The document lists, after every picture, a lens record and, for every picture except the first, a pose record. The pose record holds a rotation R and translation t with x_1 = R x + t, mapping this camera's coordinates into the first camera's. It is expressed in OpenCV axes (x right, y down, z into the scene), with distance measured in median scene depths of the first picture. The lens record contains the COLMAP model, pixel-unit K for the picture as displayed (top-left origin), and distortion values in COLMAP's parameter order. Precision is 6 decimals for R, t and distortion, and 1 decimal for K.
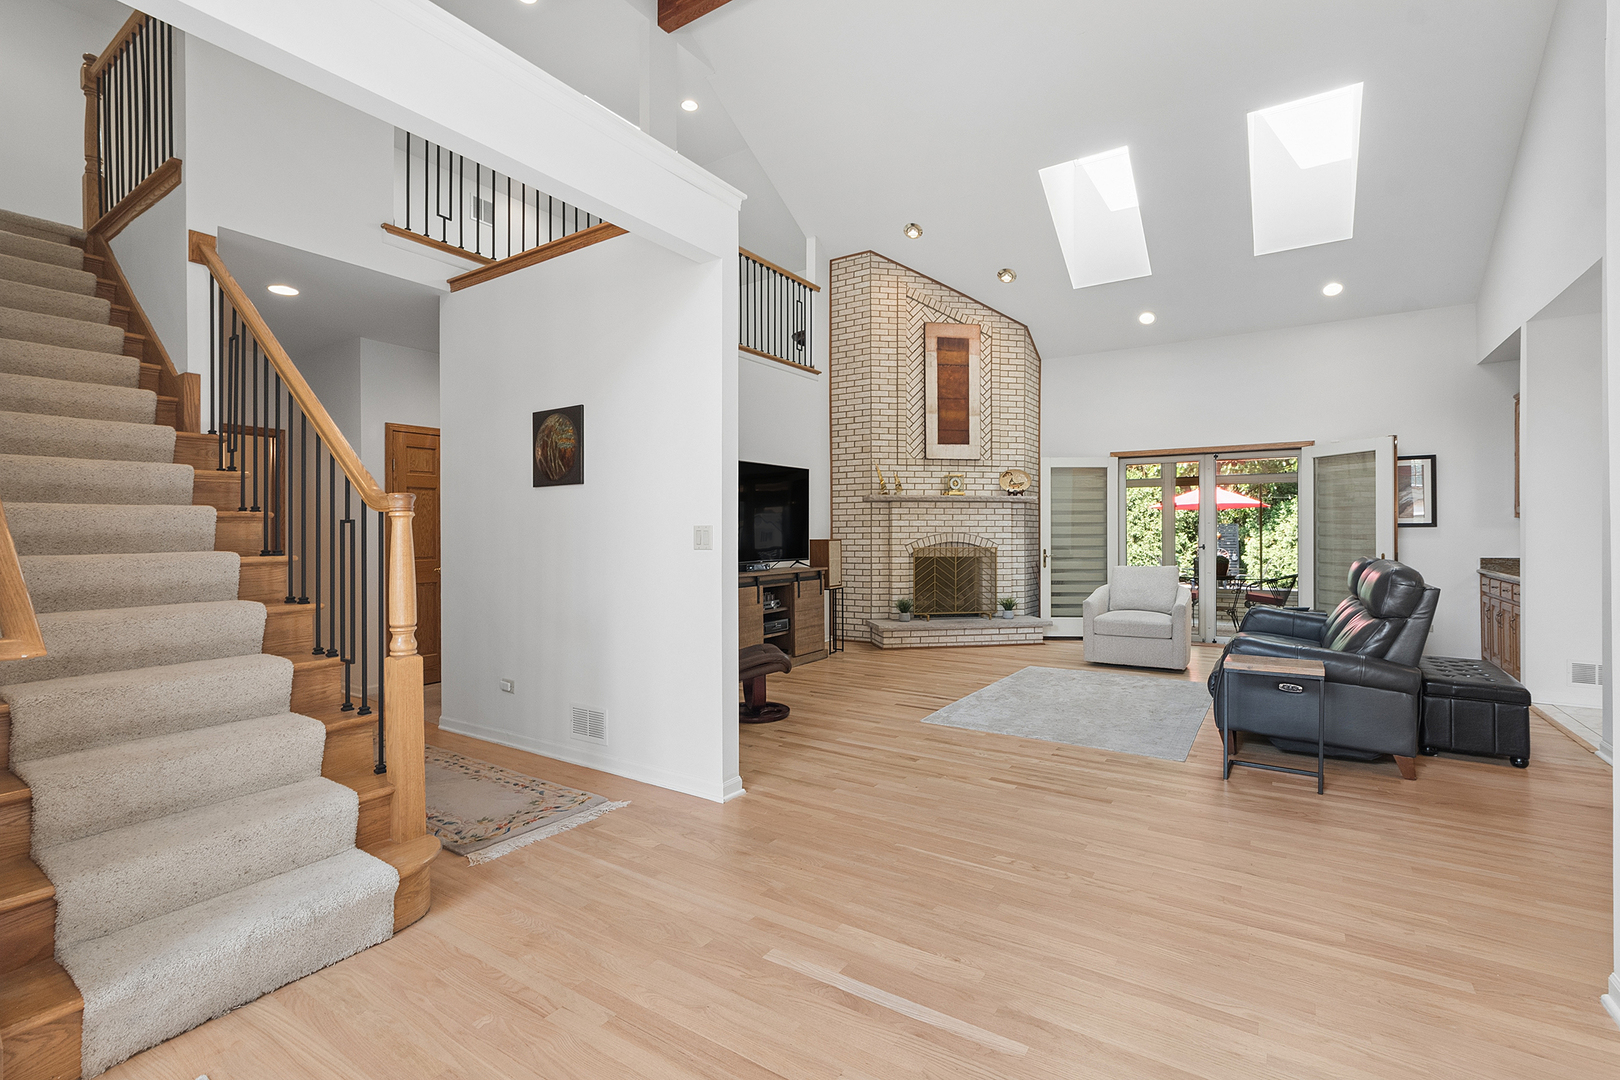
lens RADIAL K [[729.3, 0, 816.5], [0, 729.3, 531.9], [0, 0, 1]] dist [-0.001106, -0.000445]
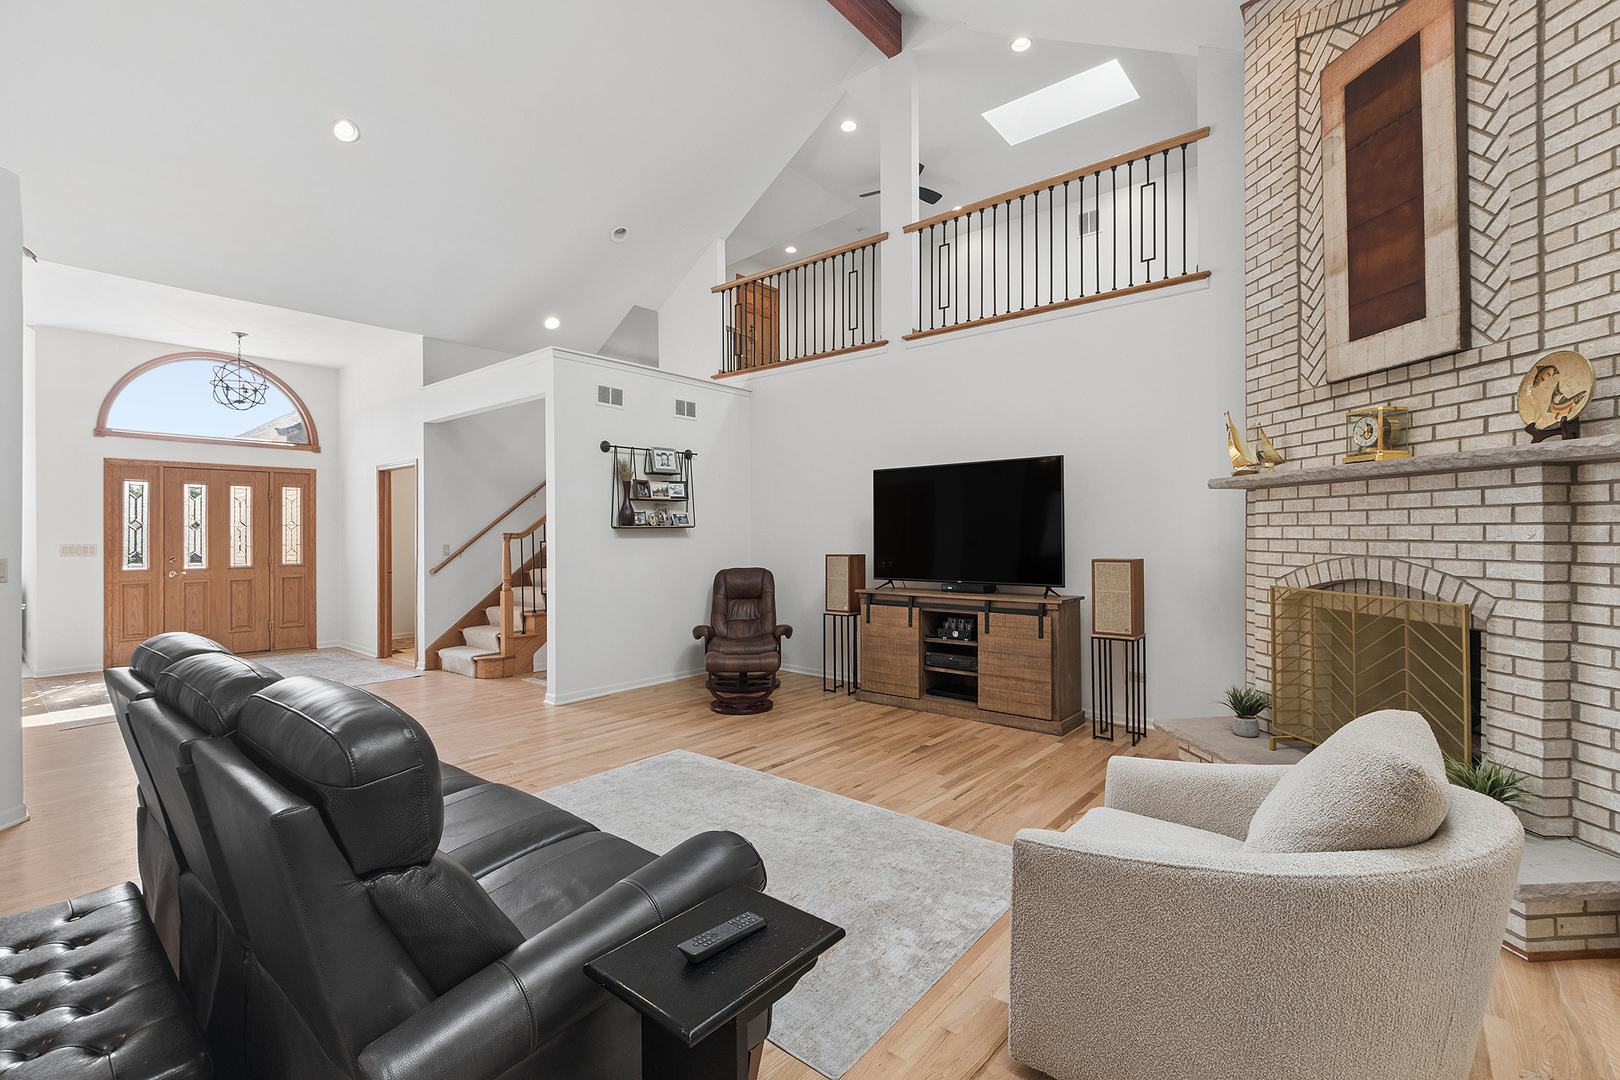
lens RADIAL K [[729.3, 0, 791.0], [0, 729.3, 530.8], [0, 0, 1]] dist [-0.001106, -0.000445]
pose [[-0.131051, 0.001240, -0.991375, 0.626270], [0.006440, 0.999979, 0.000399, -0.015199], [0.991355, -0.006332, -0.131057, 0.745488]]
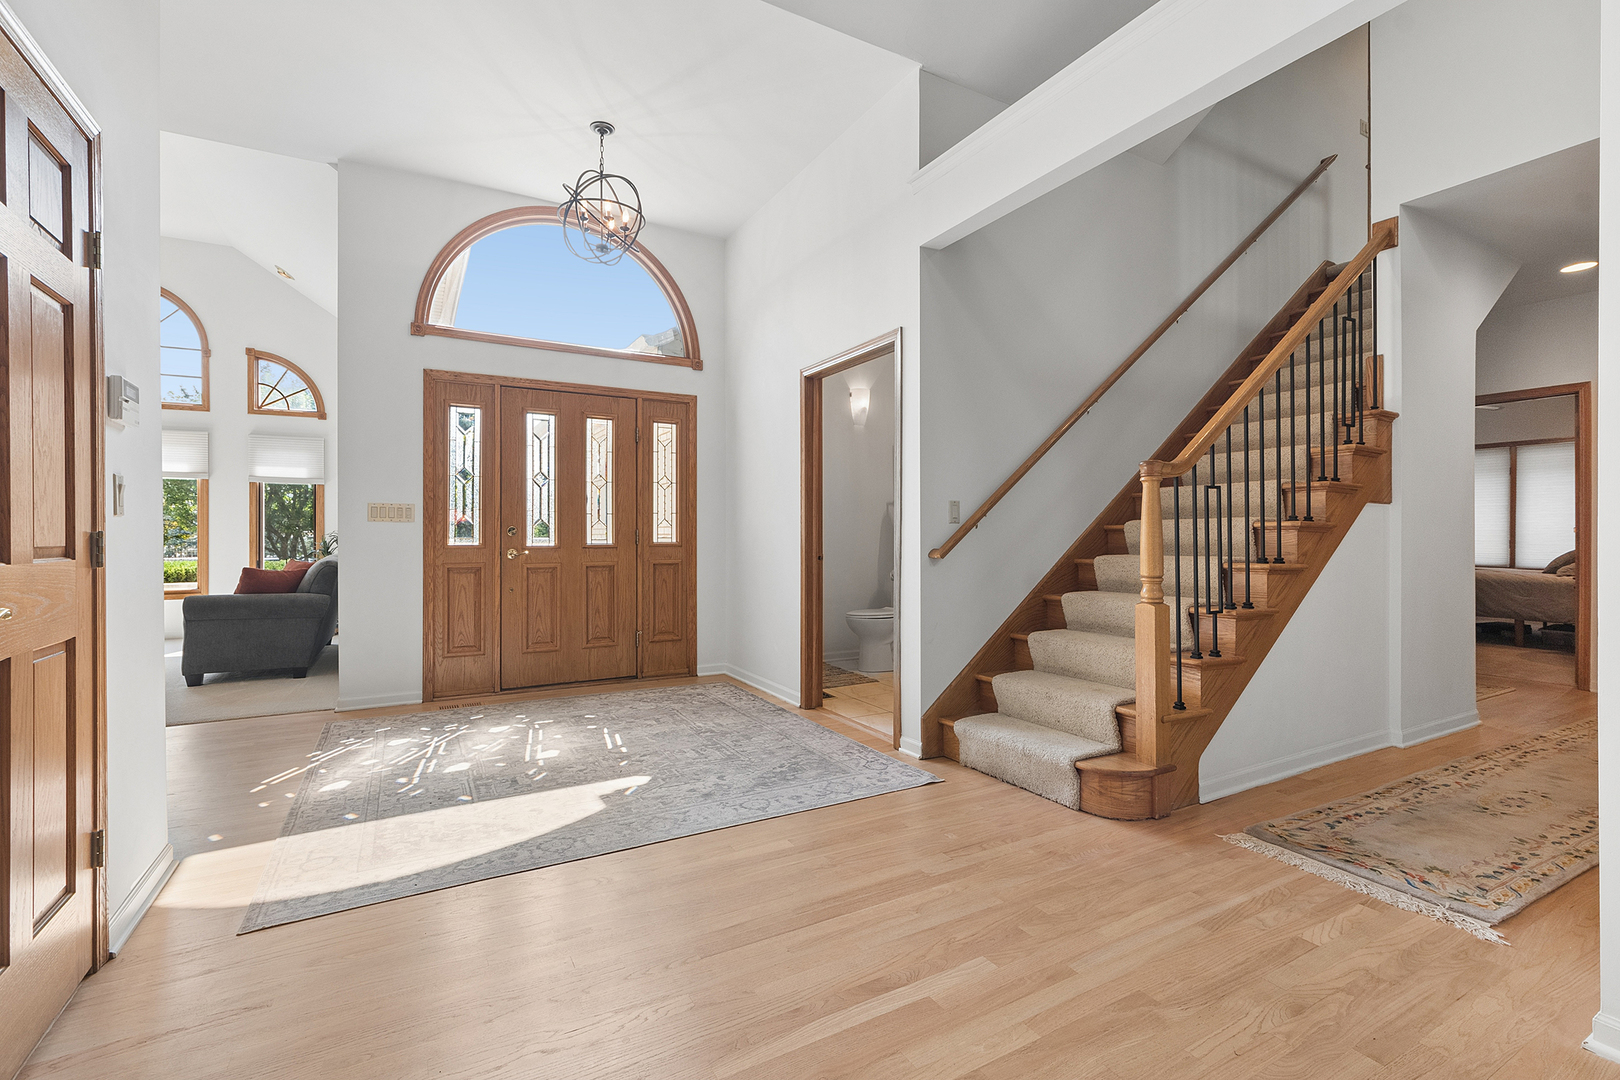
lens RADIAL K [[729.3, 0, 782.1], [0, 729.3, 535.6], [0, 0, 1]] dist [-0.001106, -0.000445]
pose [[-0.496405, 0.005760, -0.868072, 0.218988], [0.004124, 0.999982, 0.004277, 0.018506], [0.868081, -0.001457, -0.496420, 0.331405]]
